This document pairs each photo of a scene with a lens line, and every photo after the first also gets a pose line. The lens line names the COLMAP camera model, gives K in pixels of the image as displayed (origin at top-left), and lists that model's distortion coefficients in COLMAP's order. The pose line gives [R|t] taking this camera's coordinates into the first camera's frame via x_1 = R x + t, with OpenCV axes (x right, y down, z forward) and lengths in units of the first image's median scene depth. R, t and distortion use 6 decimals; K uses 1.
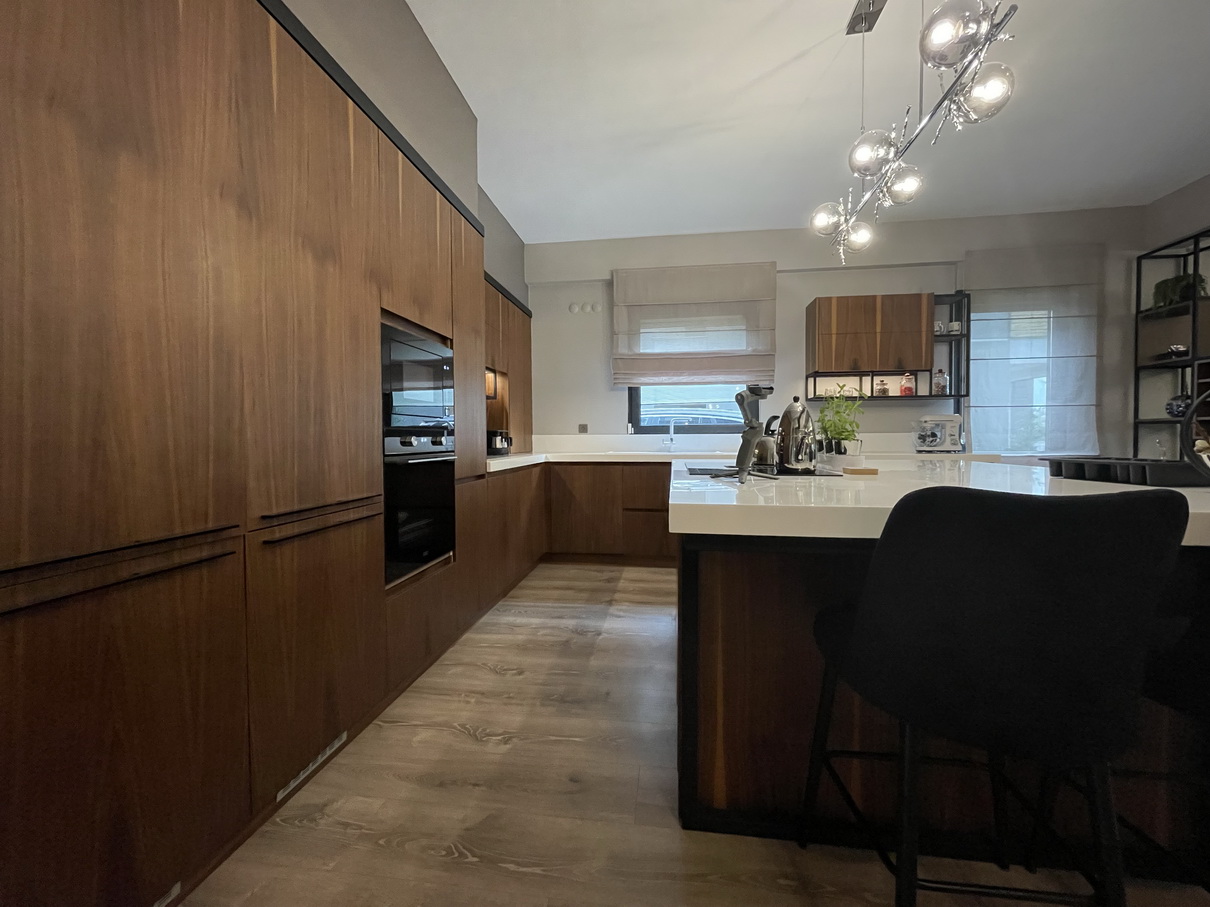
lens RADIAL K [[490.3, 0, 602.8], [0, 490.3, 452.6], [0, 0, 1]] dist [0.001979, -0.000729]
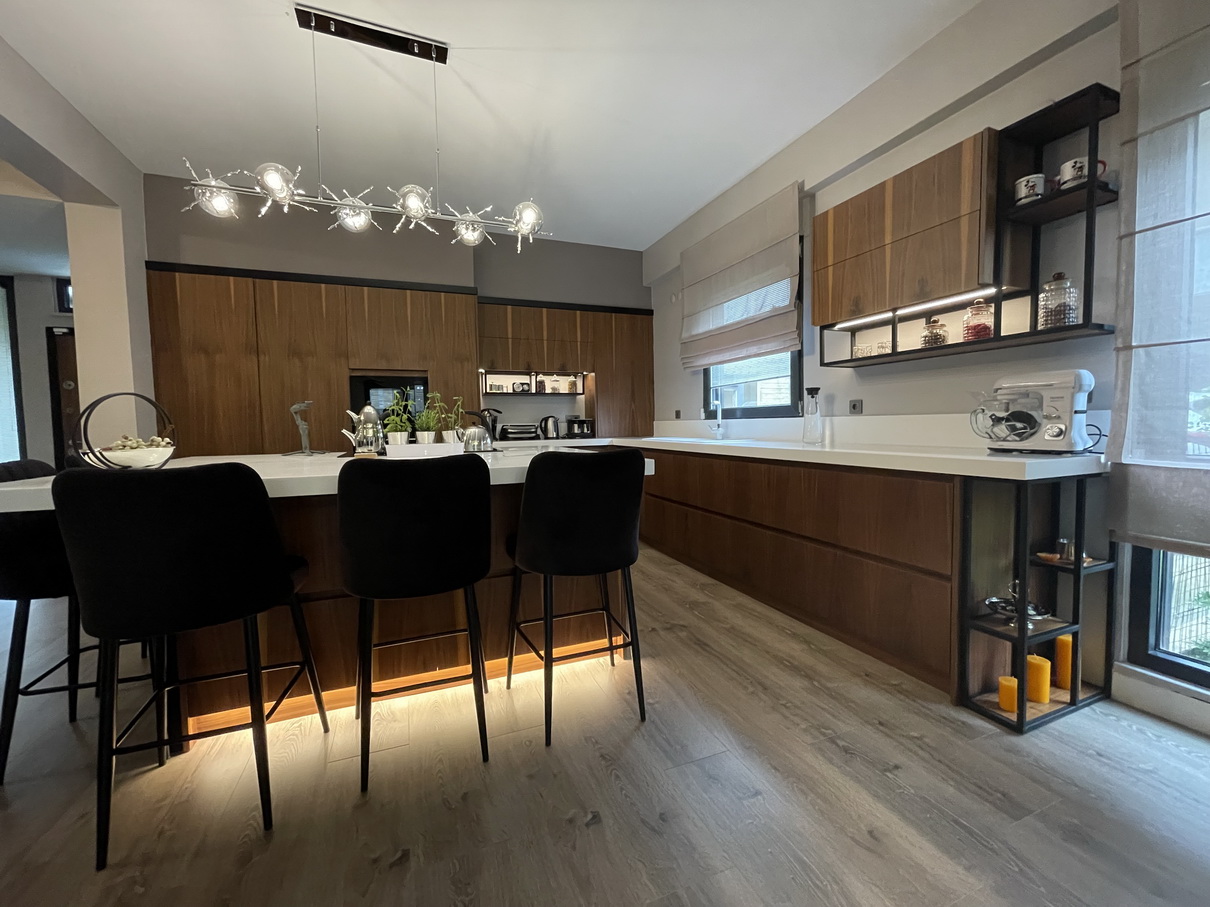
lens RADIAL K [[490.3, 0, 600.1], [0, 490.3, 450.8], [0, 0, 1]] dist [0.001979, -0.000729]
pose [[0.493255, 0.043196, -0.868812, 1.297097], [-0.012297, 0.999013, 0.042688, -0.025549], [0.869798, -0.010372, 0.493299, 0.581218]]
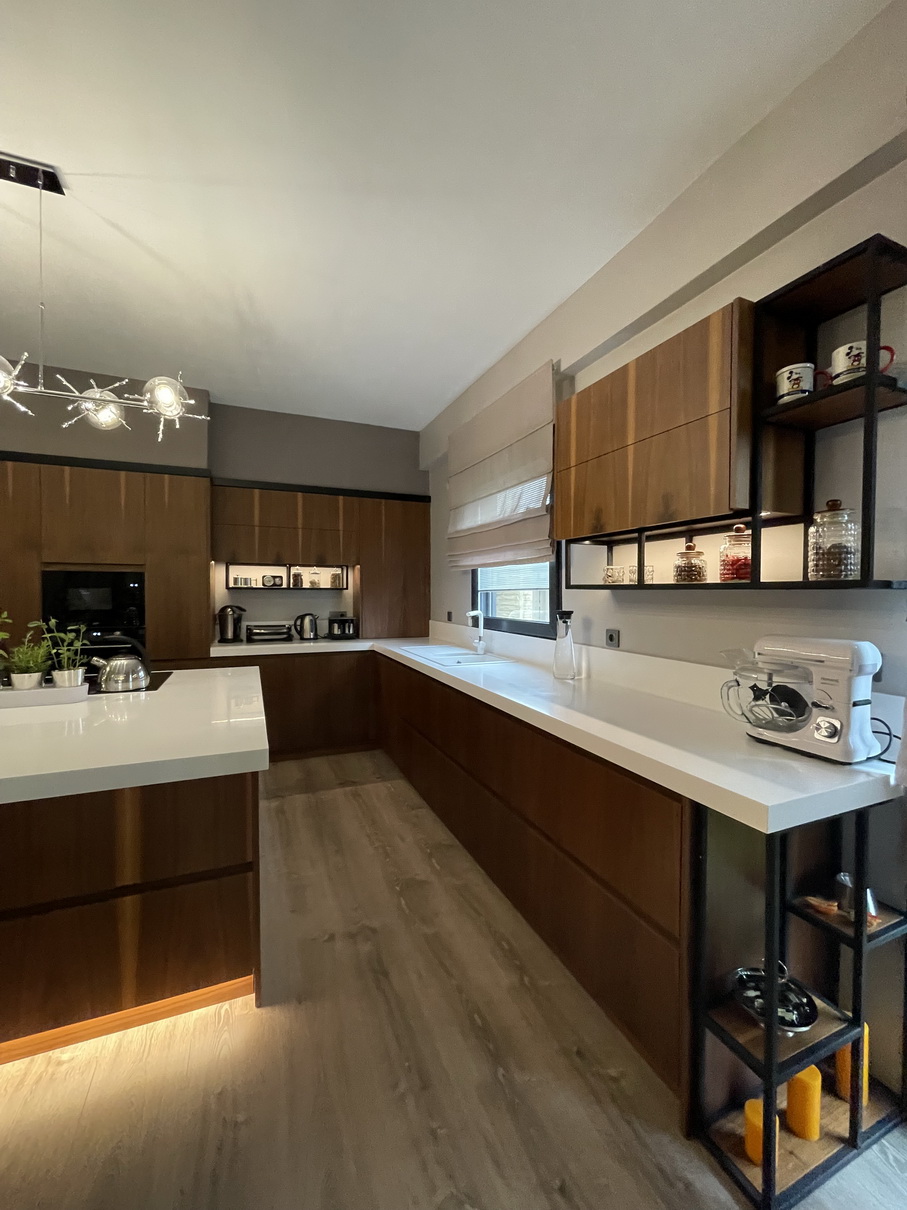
lens RADIAL K [[490.3, 0, 454.4], [0, 490.3, 602.1], [0, 0, 1]] dist [0.001979, -0.000729]
pose [[0.513906, 0.024747, -0.857489, 1.234976], [-0.033908, 0.999389, 0.008521, -0.140549], [0.857176, 0.024696, 0.514431, 0.901978]]
